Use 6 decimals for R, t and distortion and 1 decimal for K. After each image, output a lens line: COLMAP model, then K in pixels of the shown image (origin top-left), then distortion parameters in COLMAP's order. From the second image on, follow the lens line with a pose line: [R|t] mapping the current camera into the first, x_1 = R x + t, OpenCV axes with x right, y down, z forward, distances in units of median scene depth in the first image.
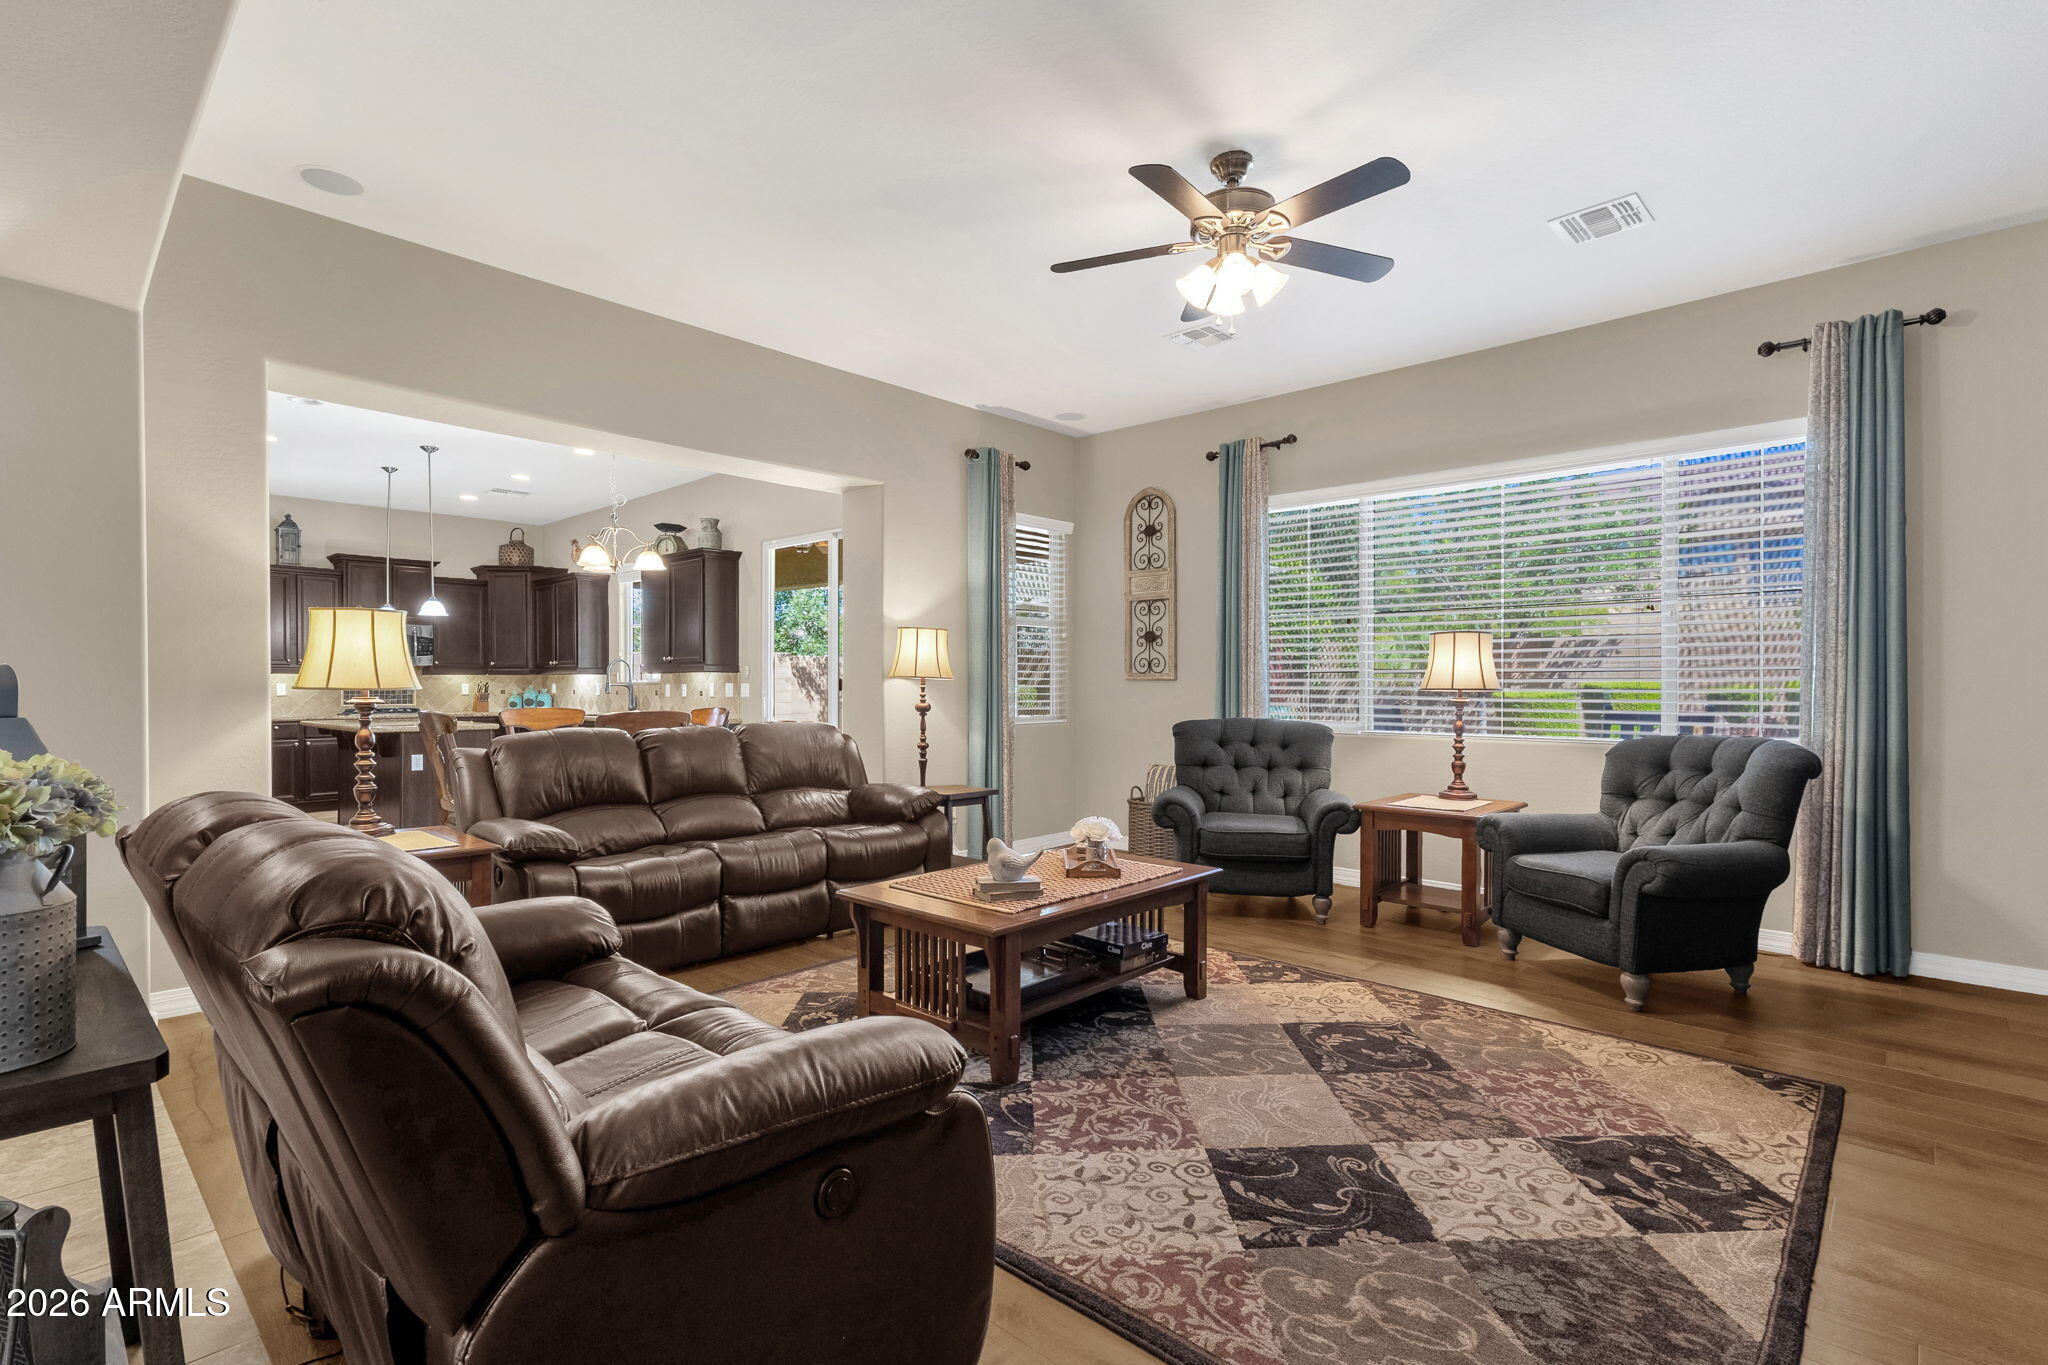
lens RADIAL K [[942.6, 0, 1021.2], [0, 942.6, 692.3], [0, 0, 1]] dist [0.003922, -0.000066]
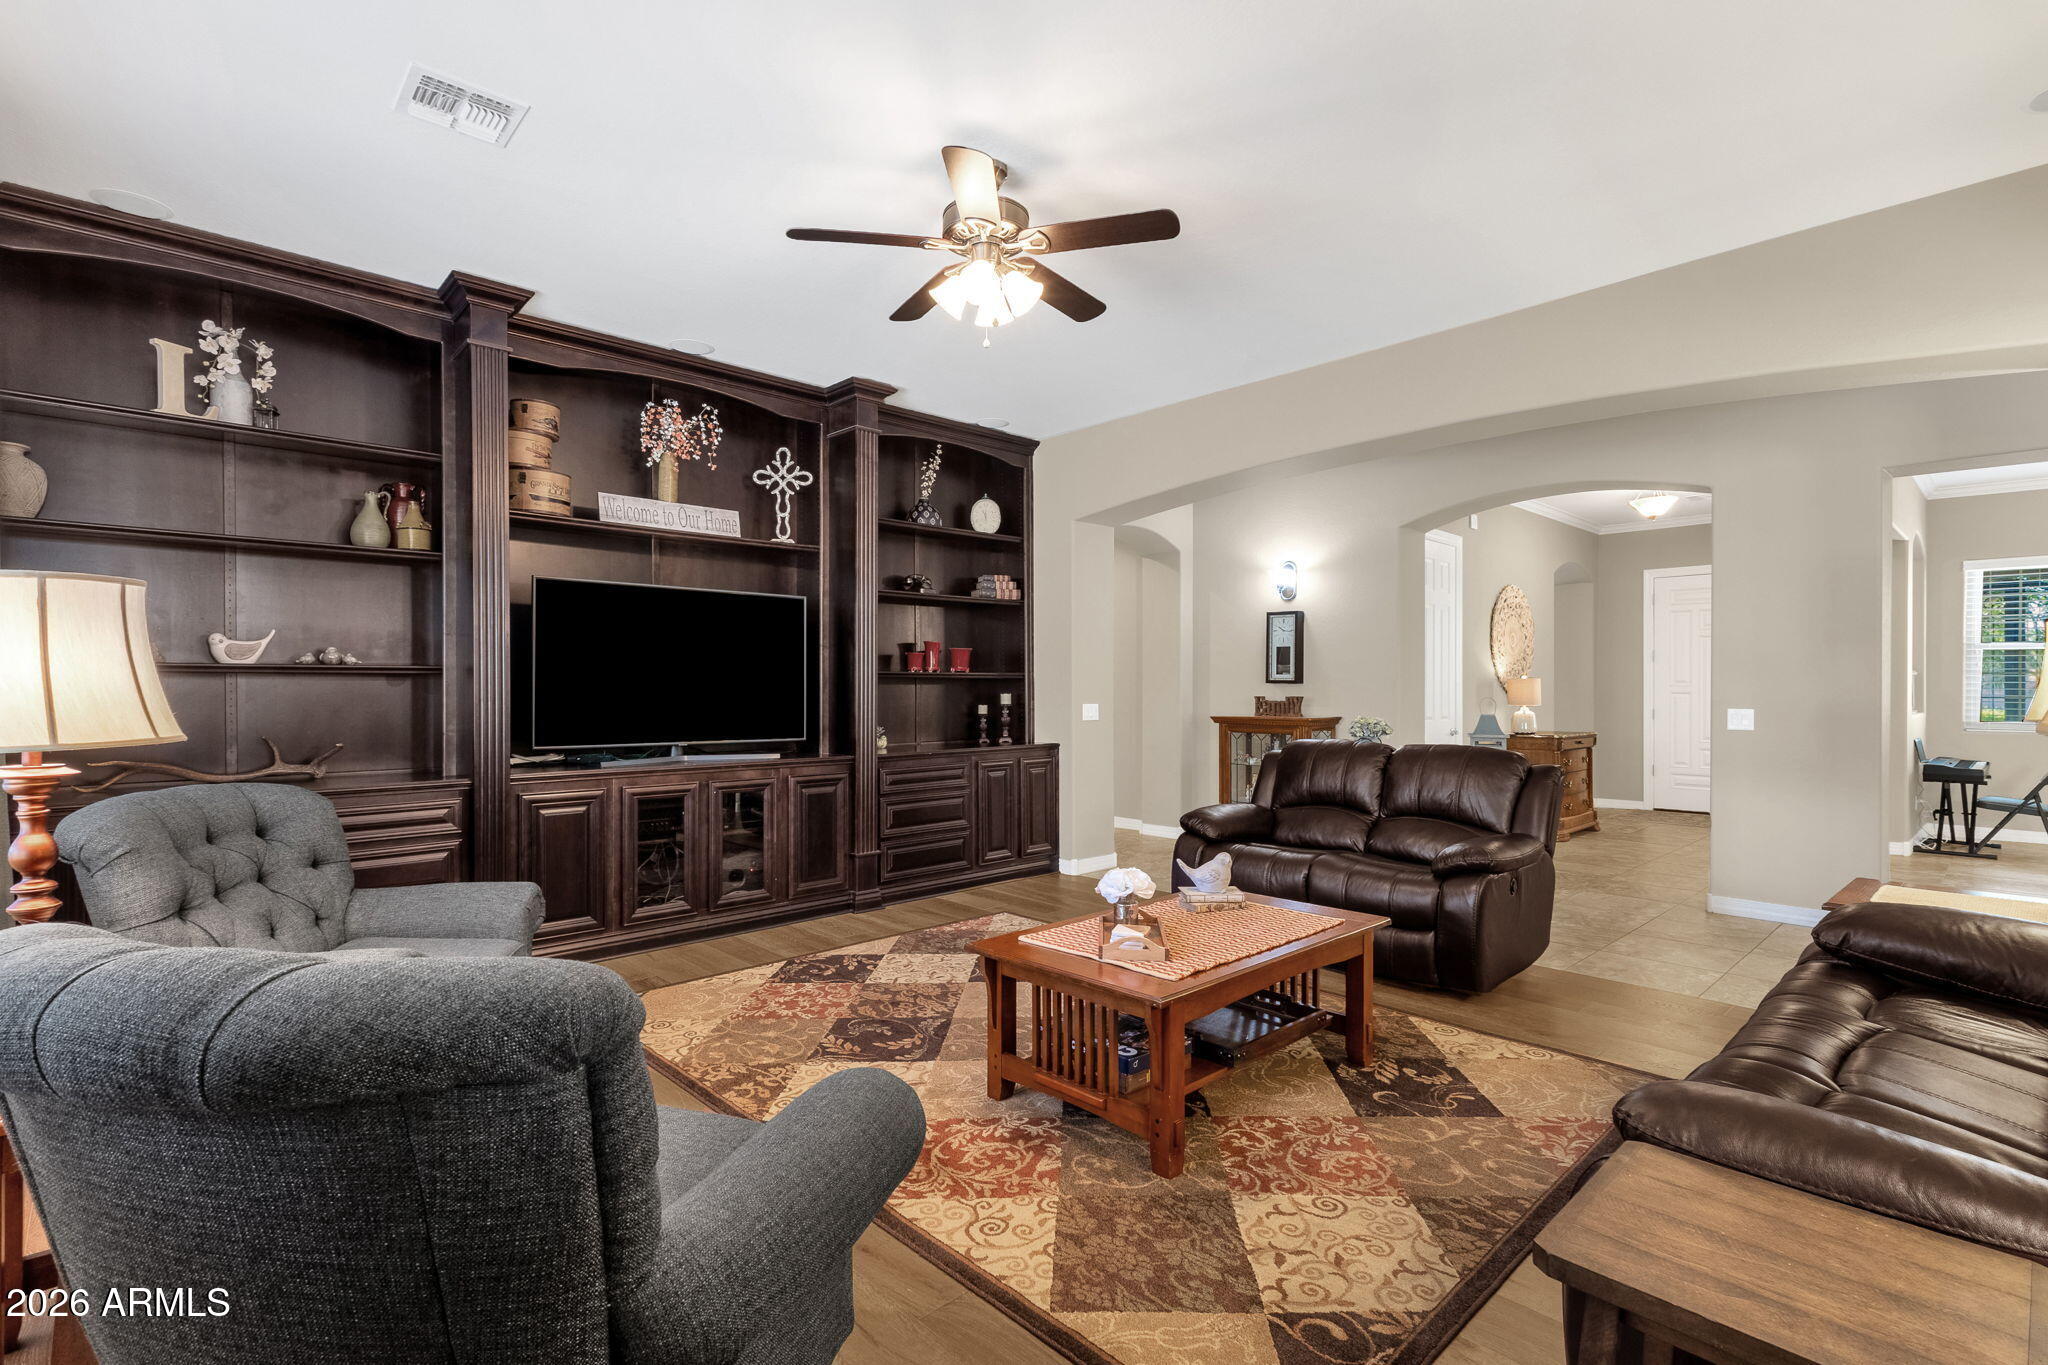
lens RADIAL K [[942.6, 0, 1010.4], [0, 942.6, 688.1], [0, 0, 1]] dist [0.003922, -0.000066]
pose [[-0.997179, -0.001892, 0.075030, 0.084532], [-0.001392, 0.999977, 0.006708, -0.025251], [-0.075041, 0.006585, -0.997159, 1.318294]]
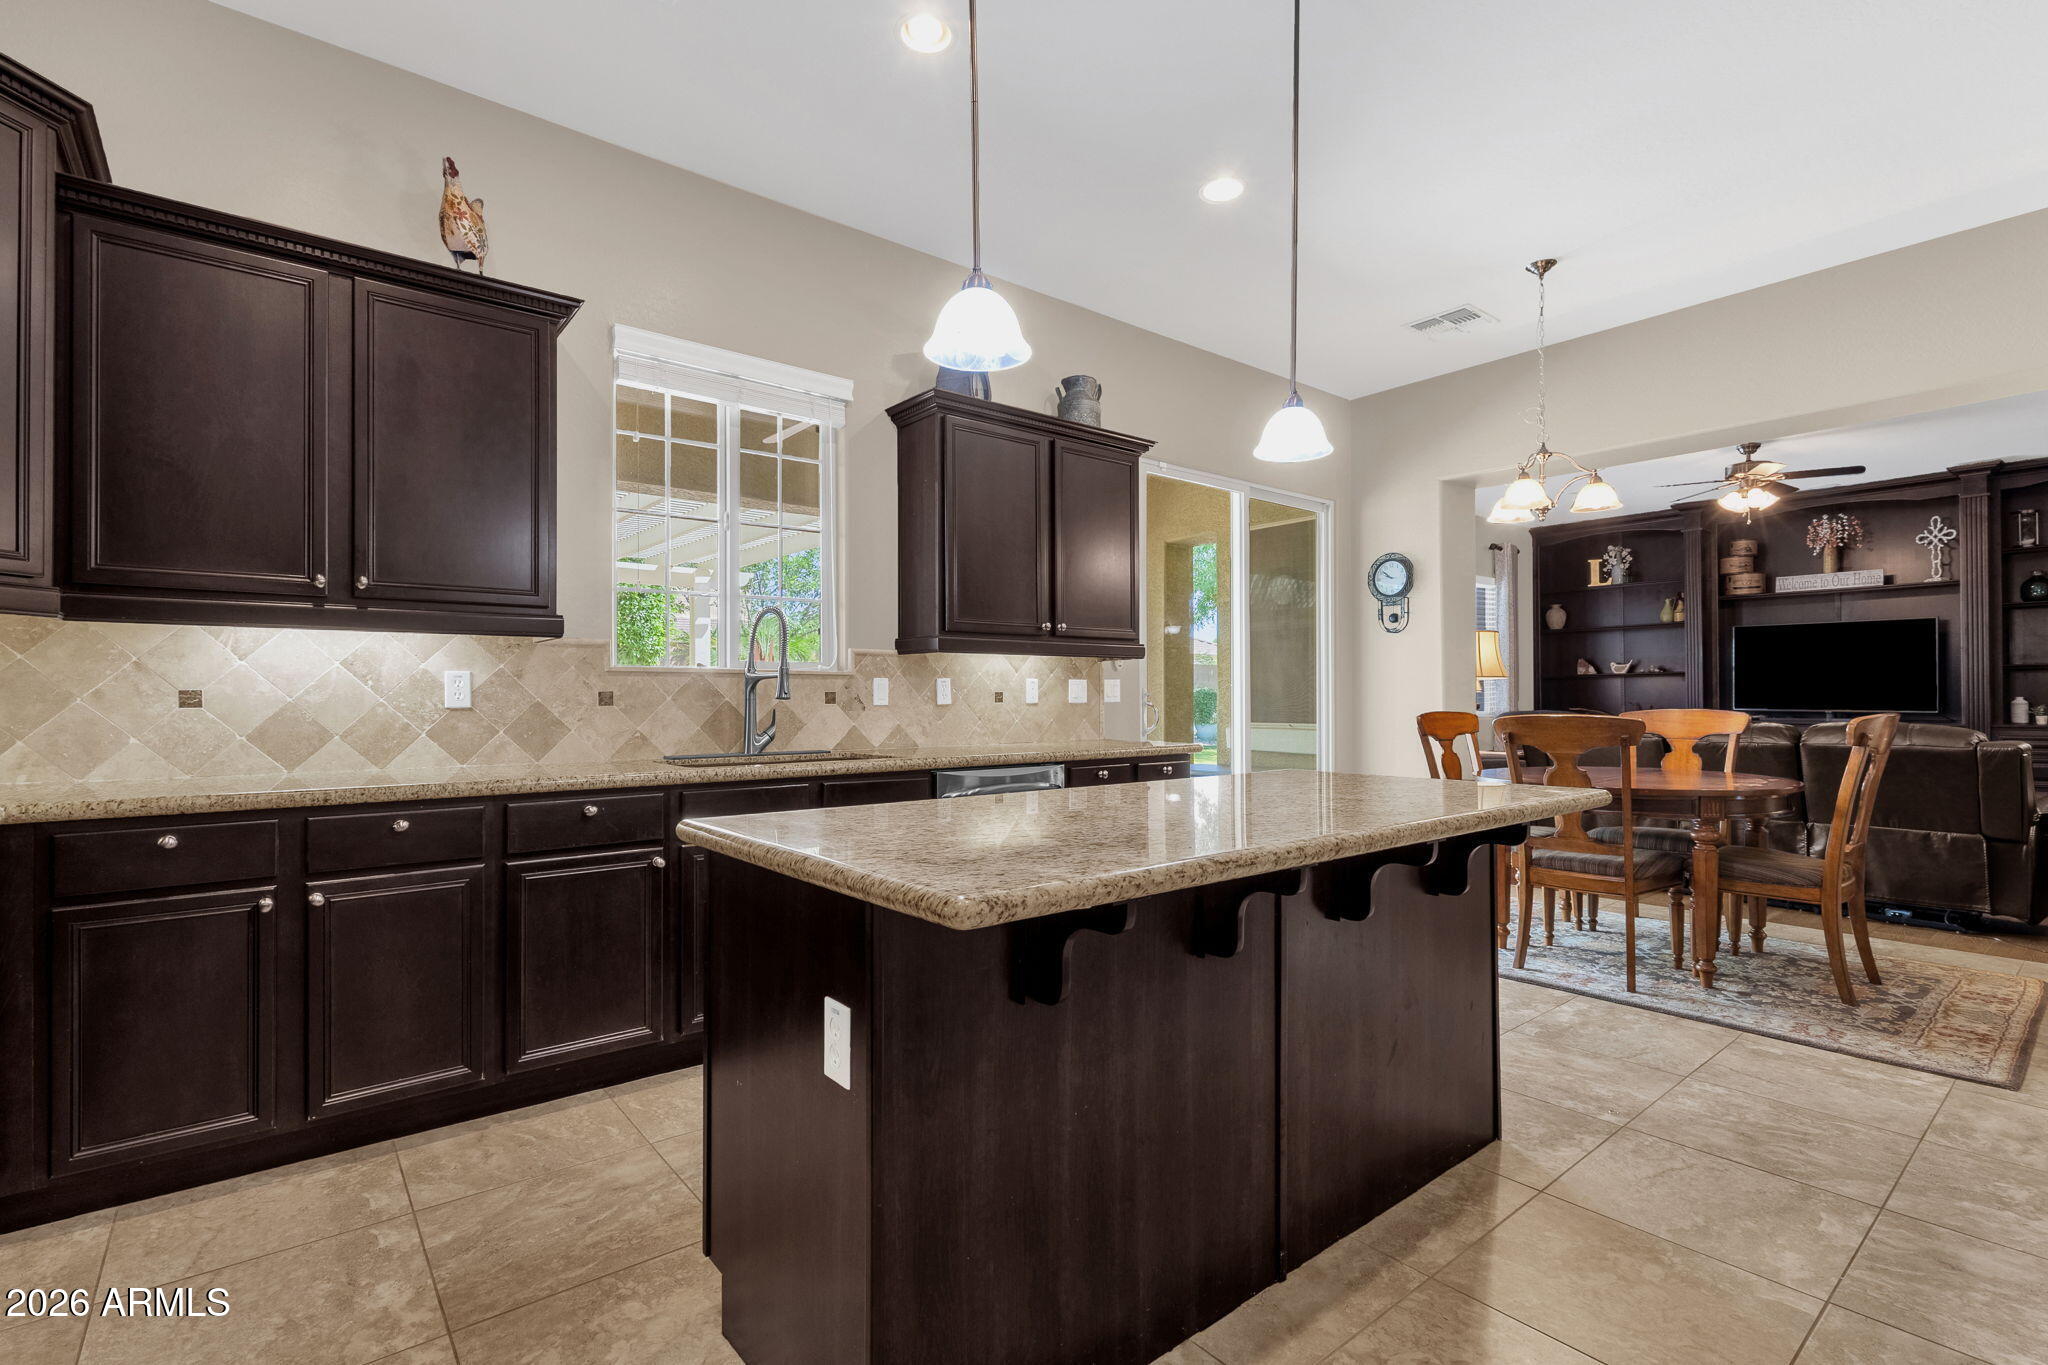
lens RADIAL K [[942.6, 0, 1015.8], [0, 942.6, 688.8], [0, 0, 1]] dist [0.003922, -0.000066]
pose [[0.143292, 0.010121, 0.989629, -1.463947], [0.010091, 0.999881, -0.011687, 0.004326], [-0.989629, 0.011661, 0.143173, 1.592699]]
